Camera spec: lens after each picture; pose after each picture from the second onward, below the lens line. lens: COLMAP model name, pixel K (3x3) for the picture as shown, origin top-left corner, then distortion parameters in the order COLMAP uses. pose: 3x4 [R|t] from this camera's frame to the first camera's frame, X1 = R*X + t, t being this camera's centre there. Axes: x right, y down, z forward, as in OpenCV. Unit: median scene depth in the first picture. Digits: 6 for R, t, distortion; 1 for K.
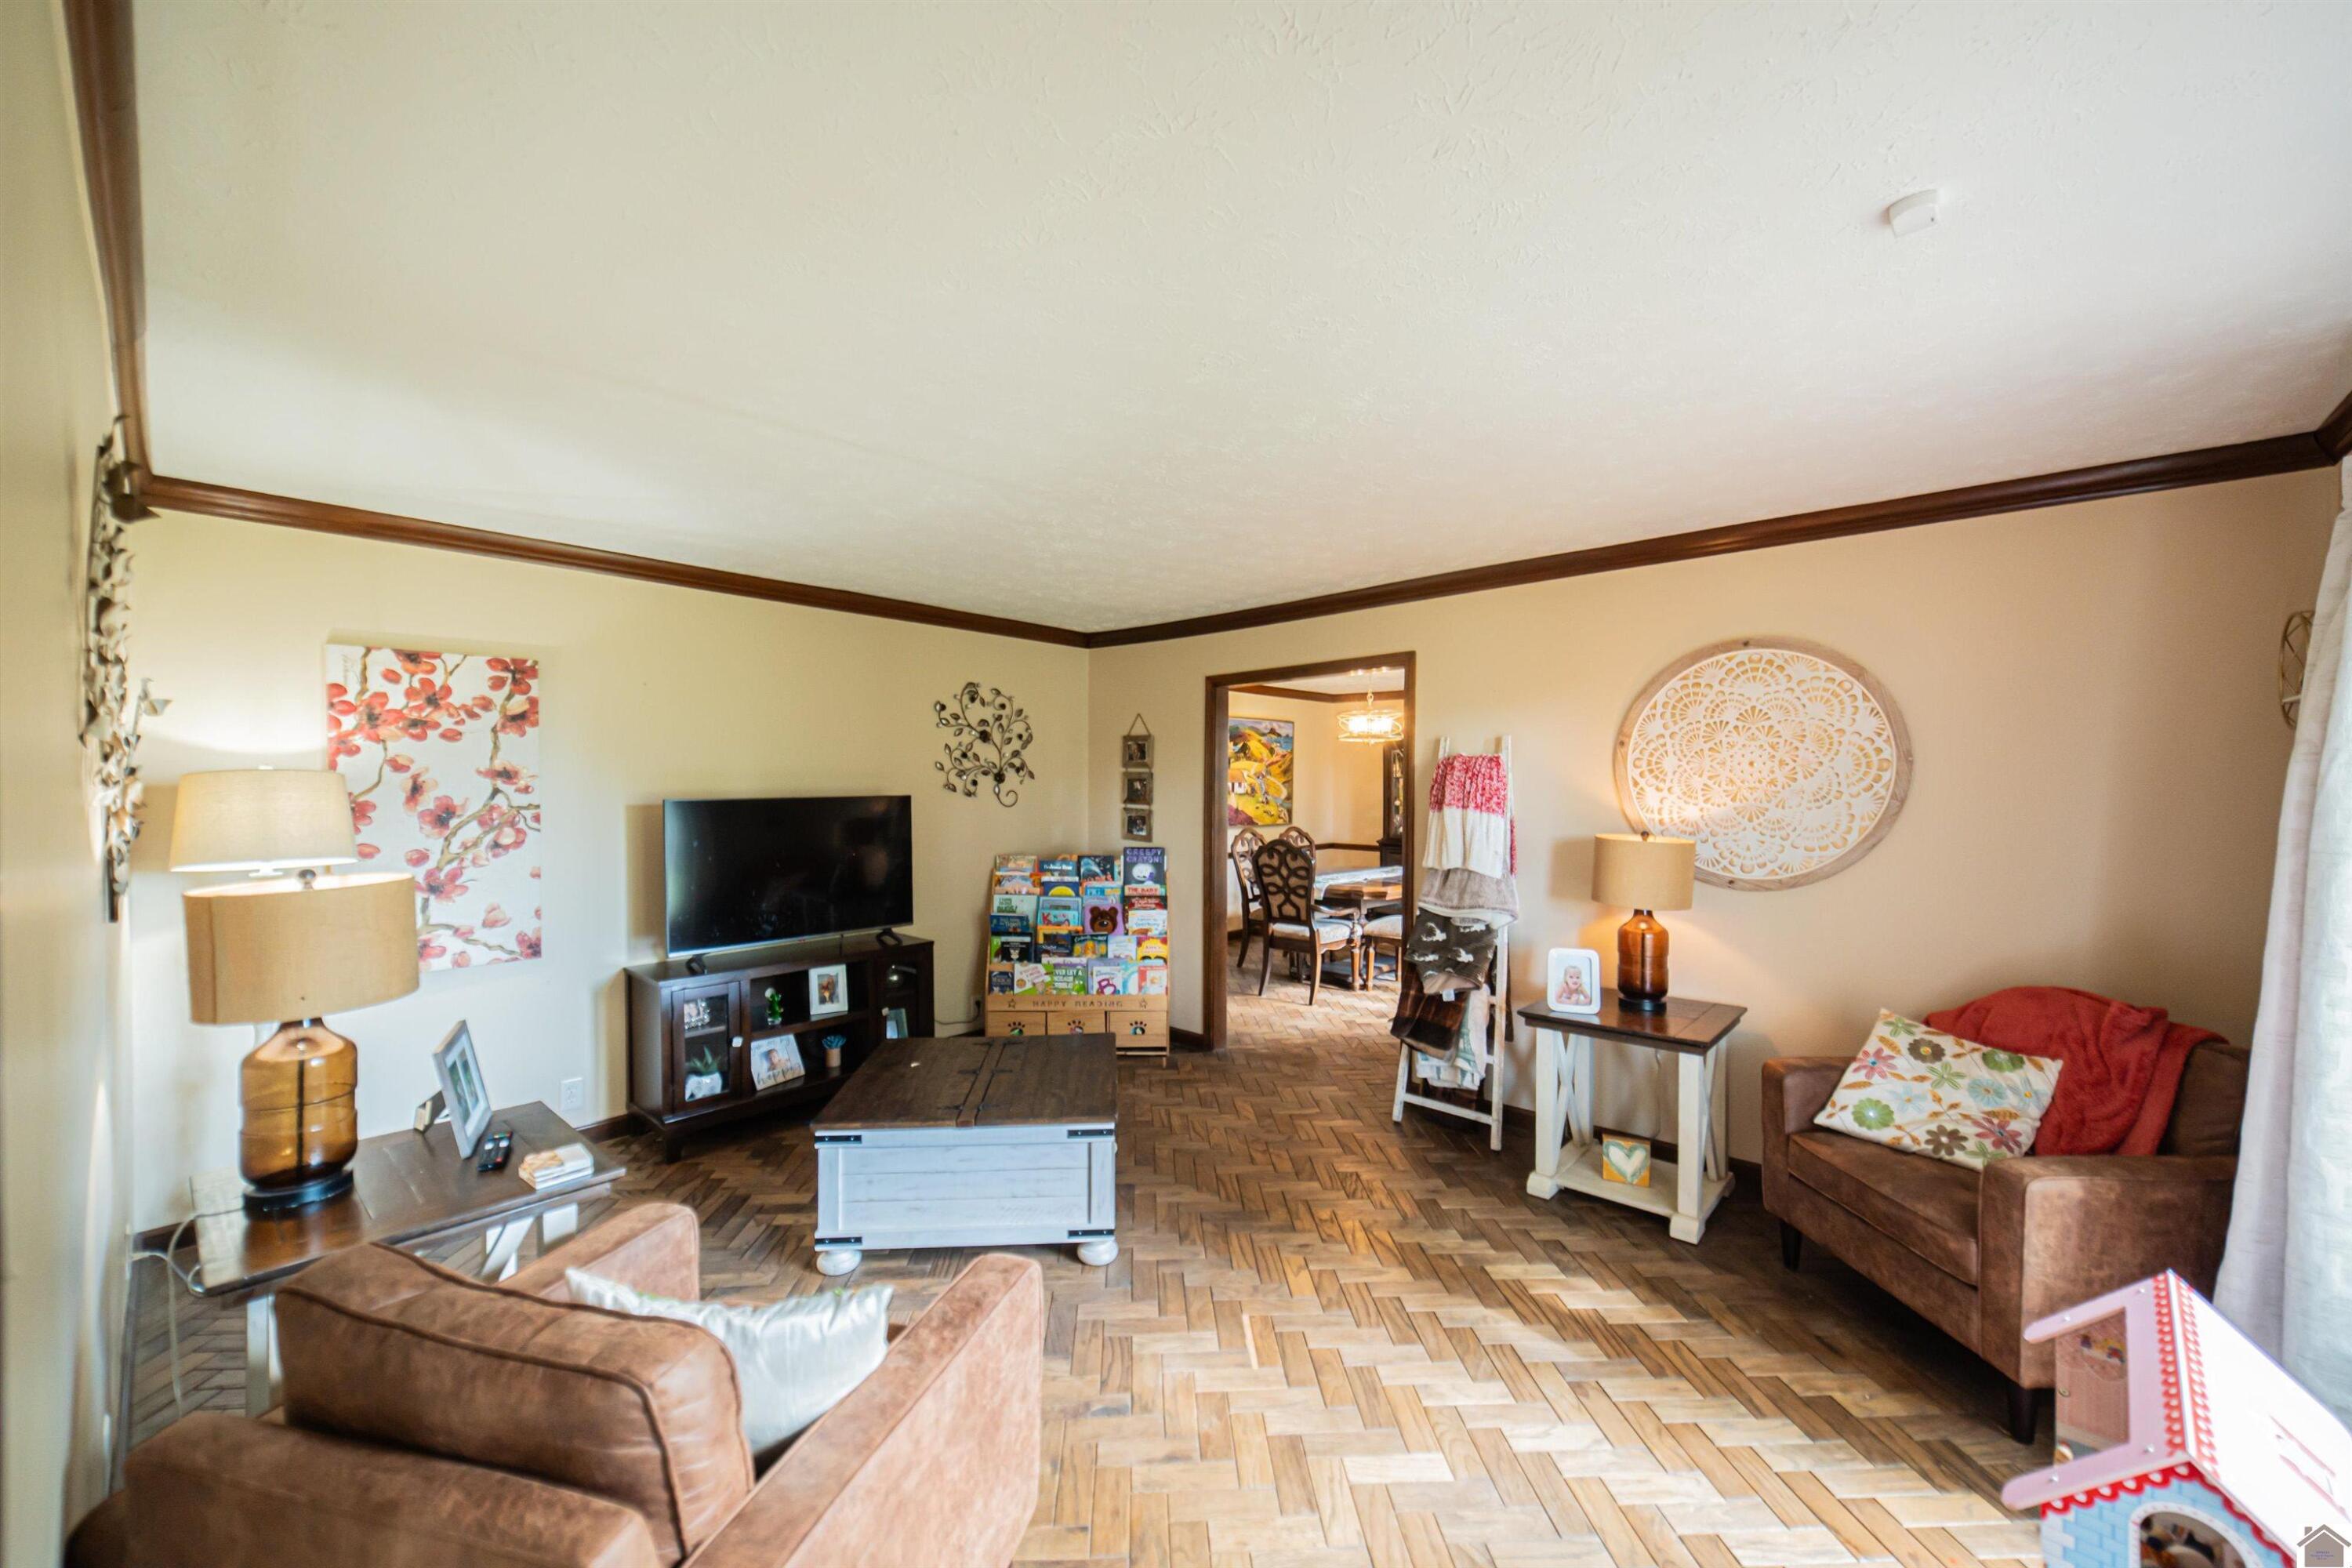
lens RADIAL K [[904.7, 0, 1185.2], [0, 904.7, 785.6], [0, 0, 1]] dist [-0.001782, -0.000045]
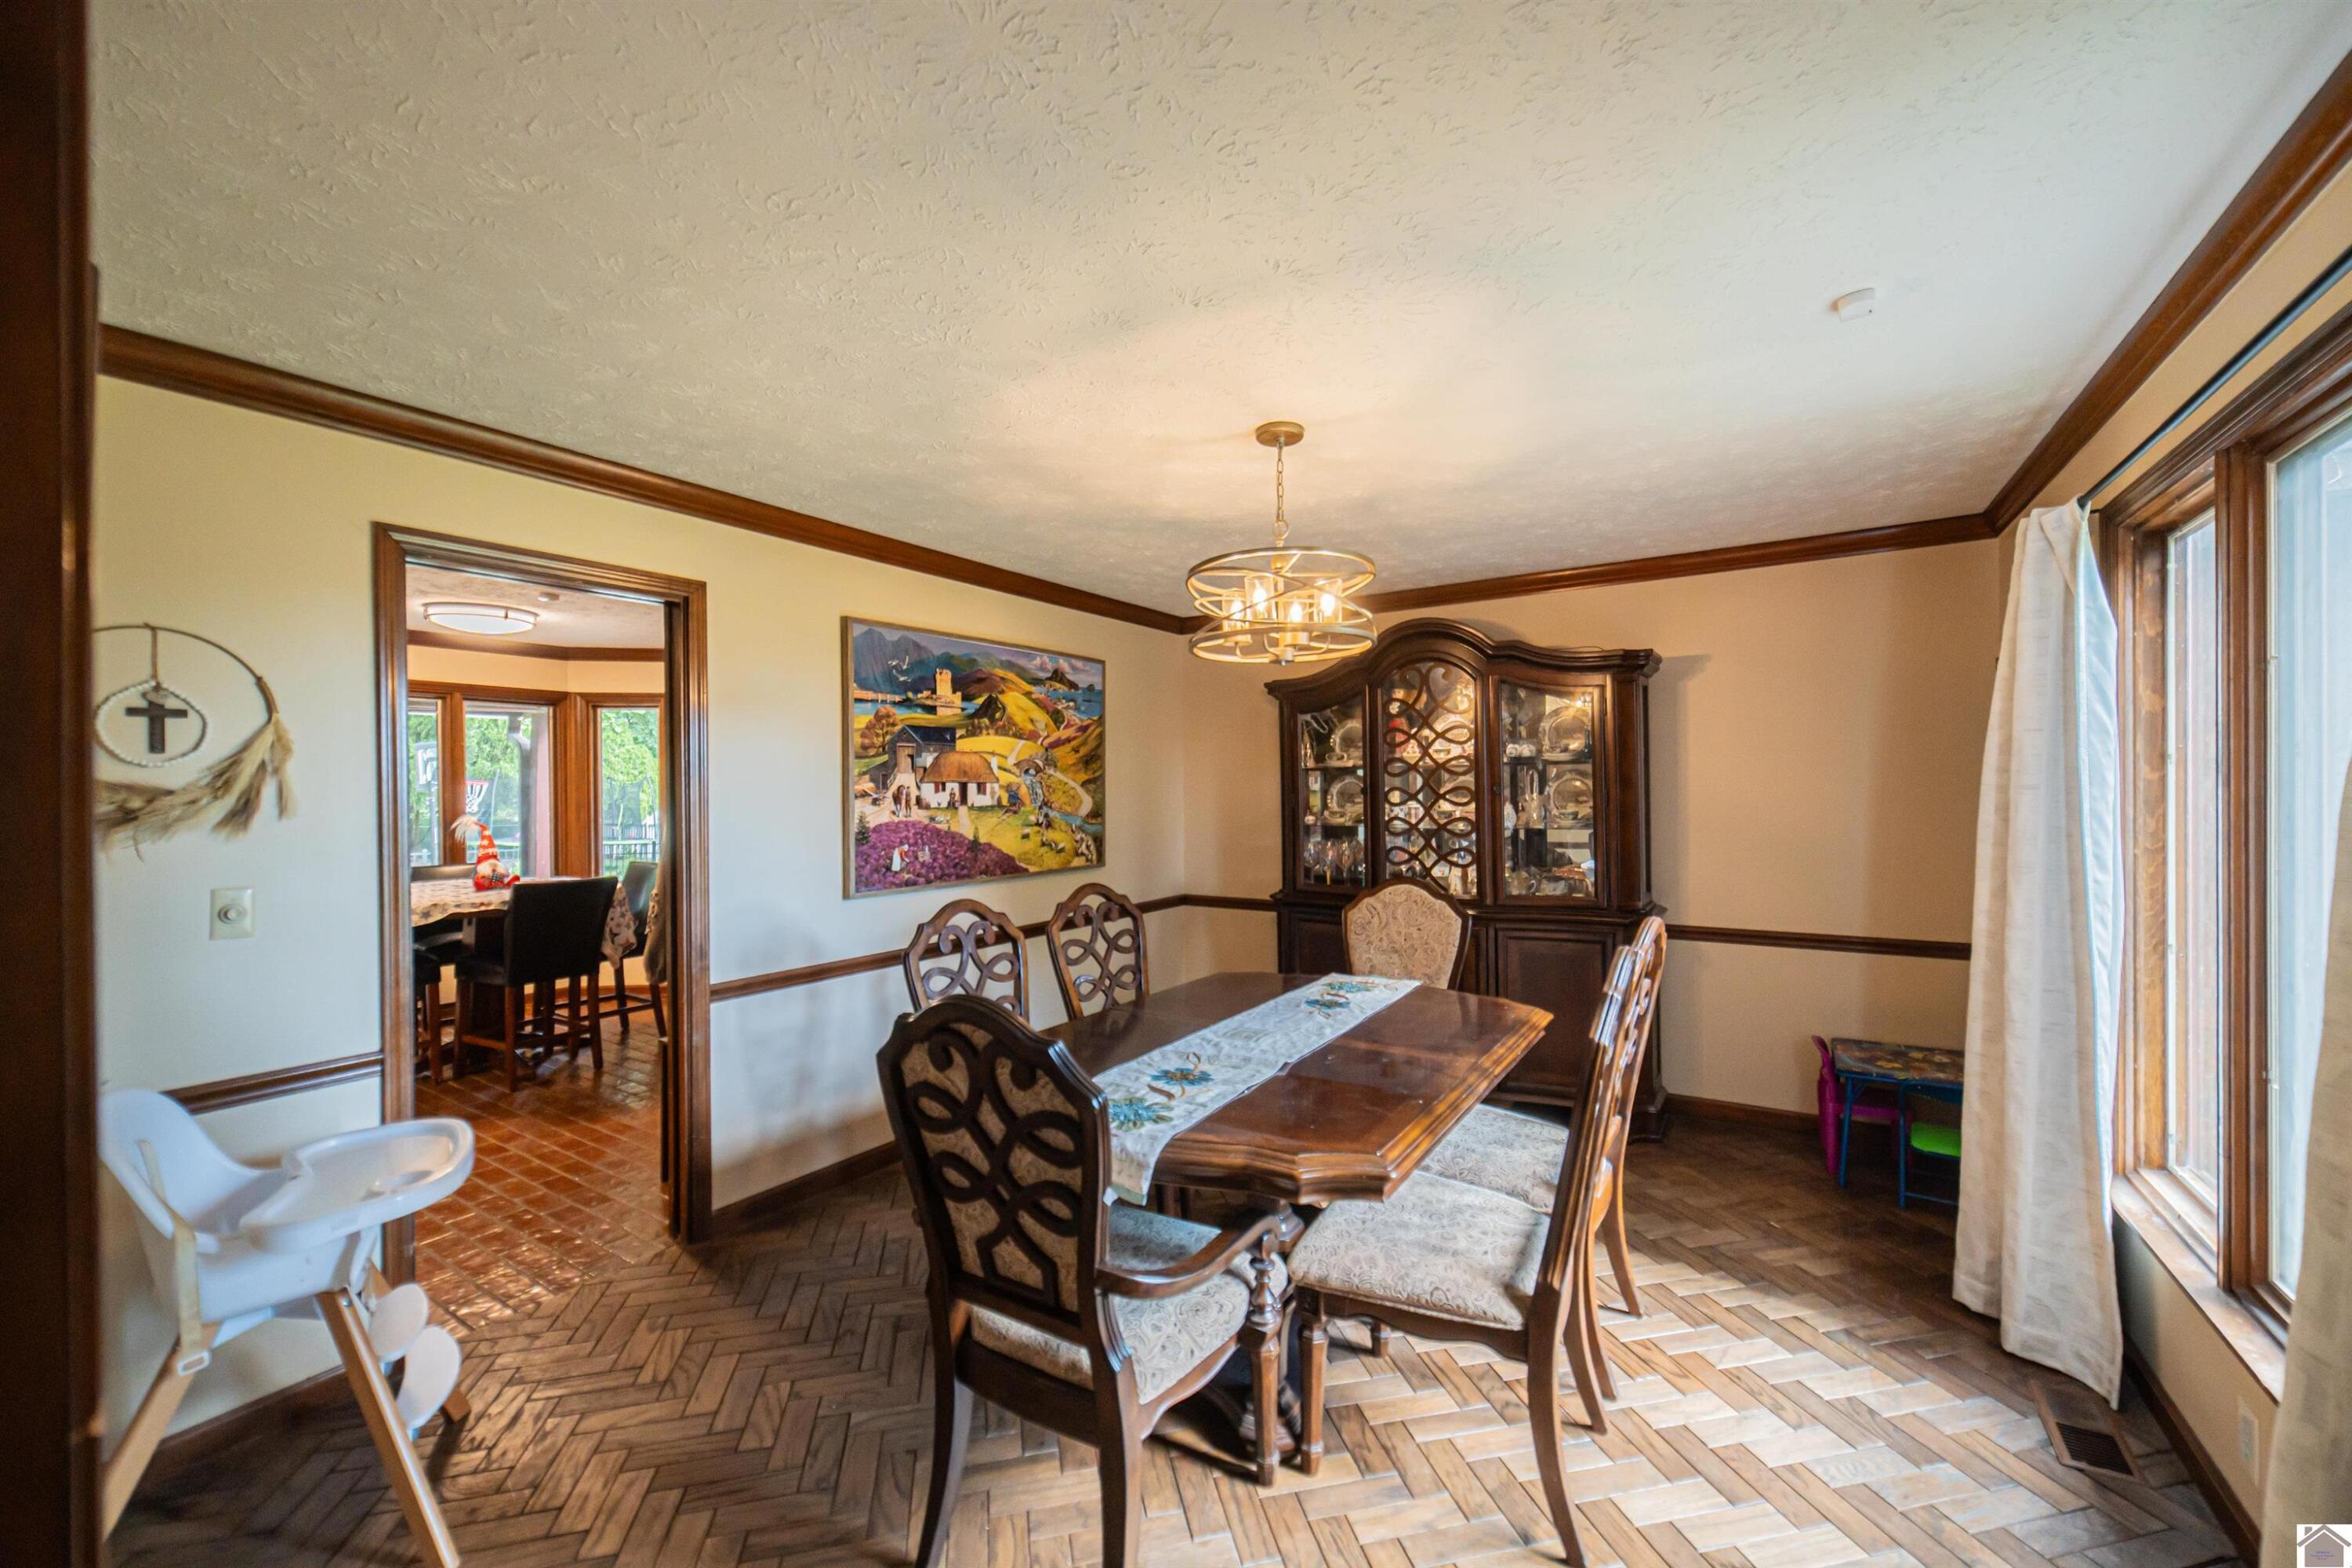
lens RADIAL K [[904.7, 0, 1185.2], [0, 904.7, 785.6], [0, 0, 1]] dist [-0.001782, -0.000045]
pose [[0.987222, -0.019203, 0.158187, 0.120215], [0.020590, 0.999763, -0.007139, 0.004221], [-0.158013, 0.010305, 0.987383, 0.715998]]
